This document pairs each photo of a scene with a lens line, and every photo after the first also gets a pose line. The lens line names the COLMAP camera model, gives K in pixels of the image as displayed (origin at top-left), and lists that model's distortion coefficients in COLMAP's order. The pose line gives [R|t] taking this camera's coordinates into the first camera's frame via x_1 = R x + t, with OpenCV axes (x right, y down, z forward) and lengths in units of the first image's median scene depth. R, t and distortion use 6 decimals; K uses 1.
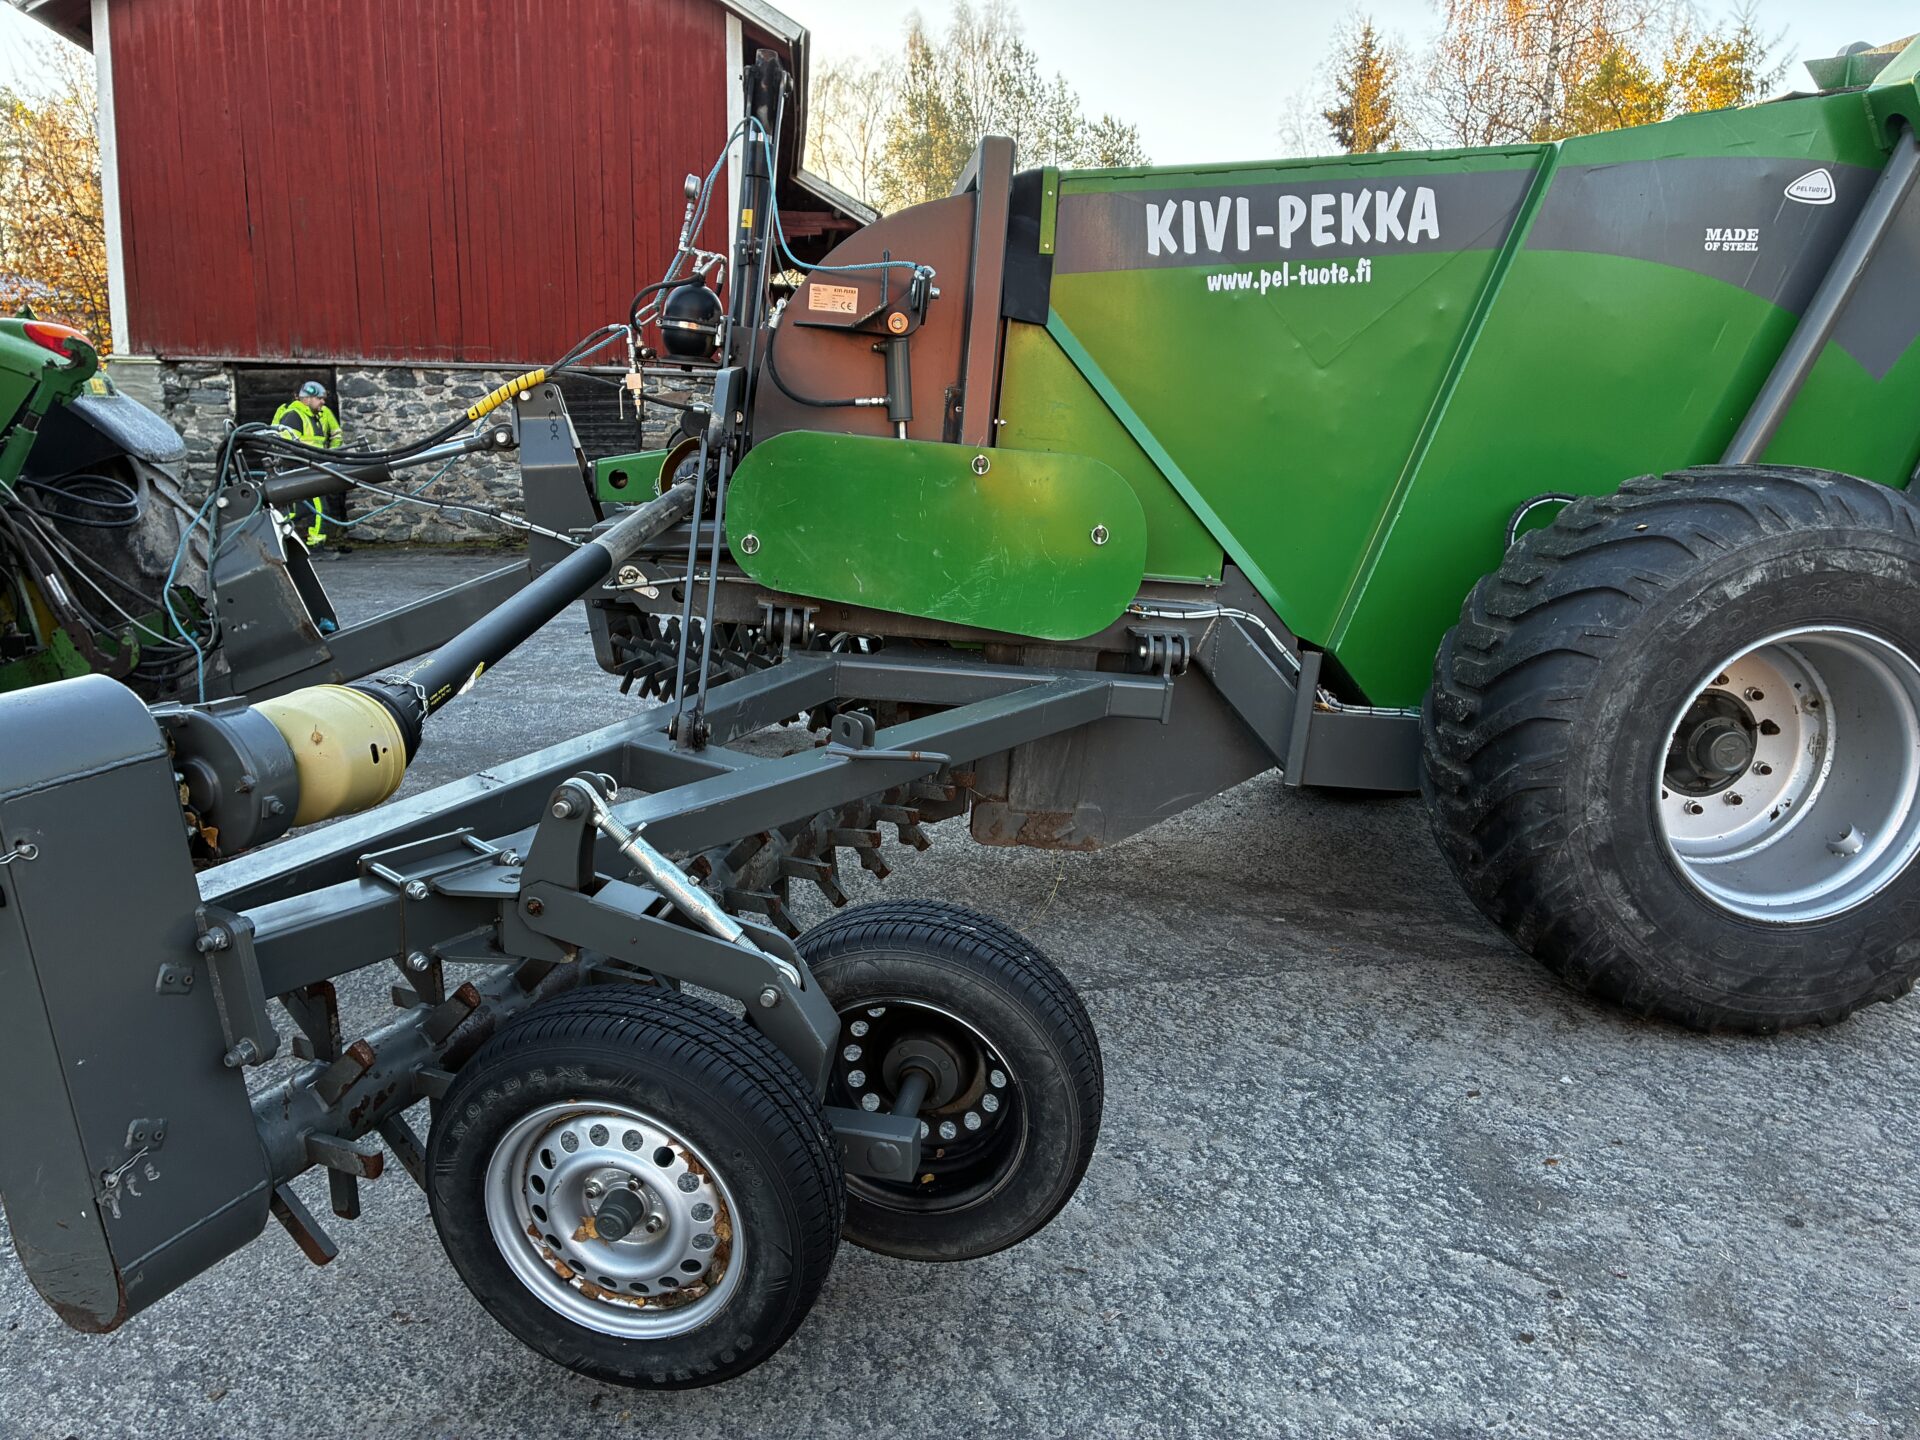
lens RADIAL K [[1451.9, 0, 948.3], [0, 1451.9, 714.6], [0, 0, 1]] dist [0.073569, -0.094160]
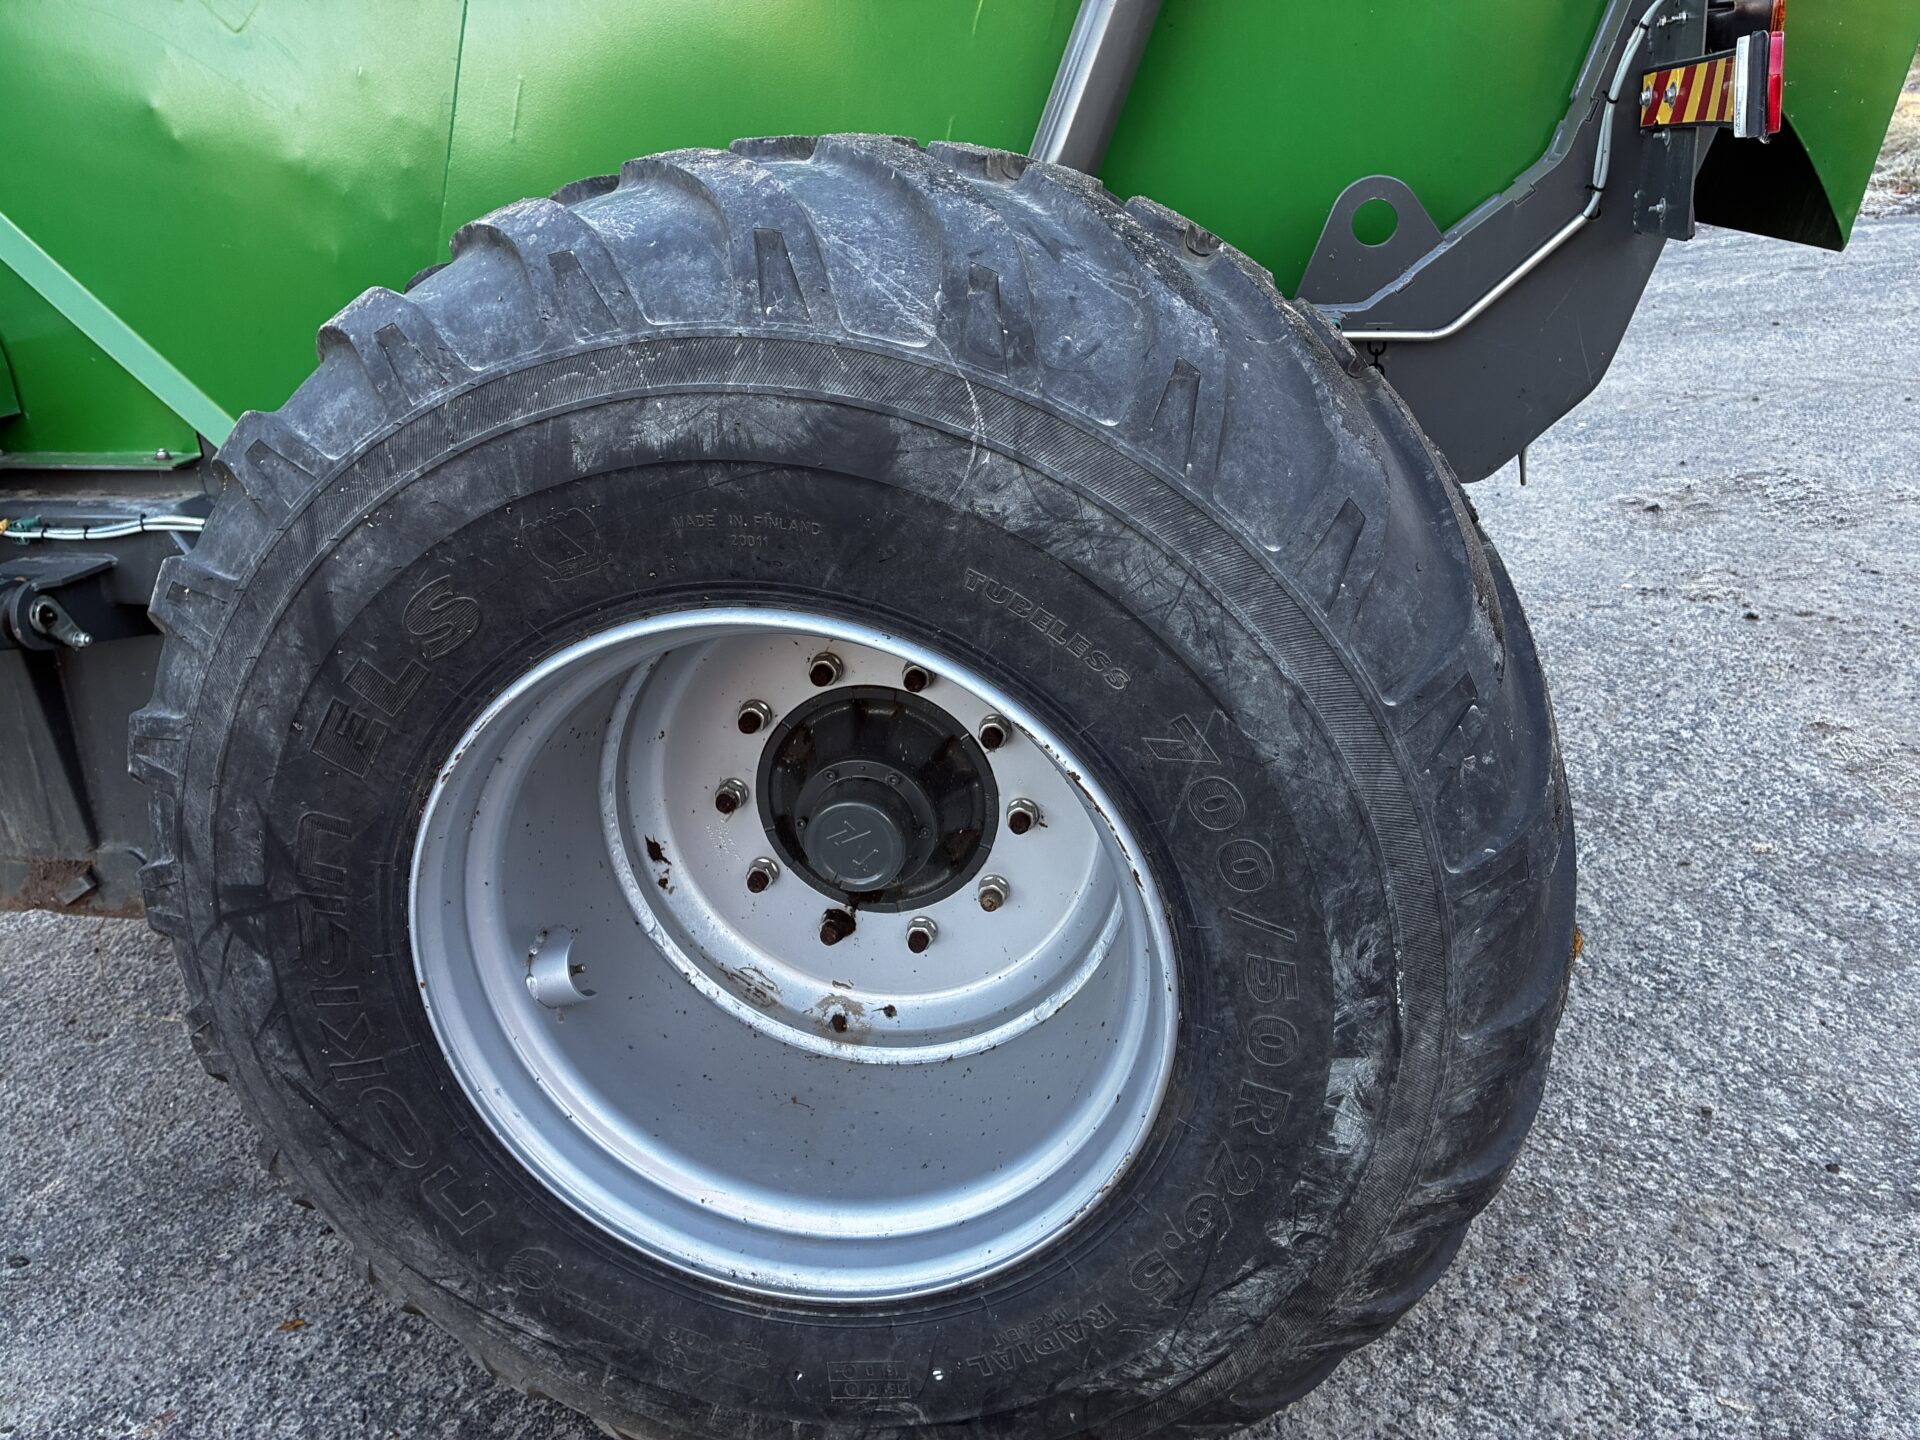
lens RADIAL K [[1451.9, 0, 948.3], [0, 1451.9, 714.6], [0, 0, 1]] dist [0.073569, -0.094160]
pose [[-0.507325, 0.802683, 0.313561, 0.342717], [-0.861134, -0.458397, -0.219821, 0.110955], [-0.032711, -0.381539, 0.923774, 0.601411]]
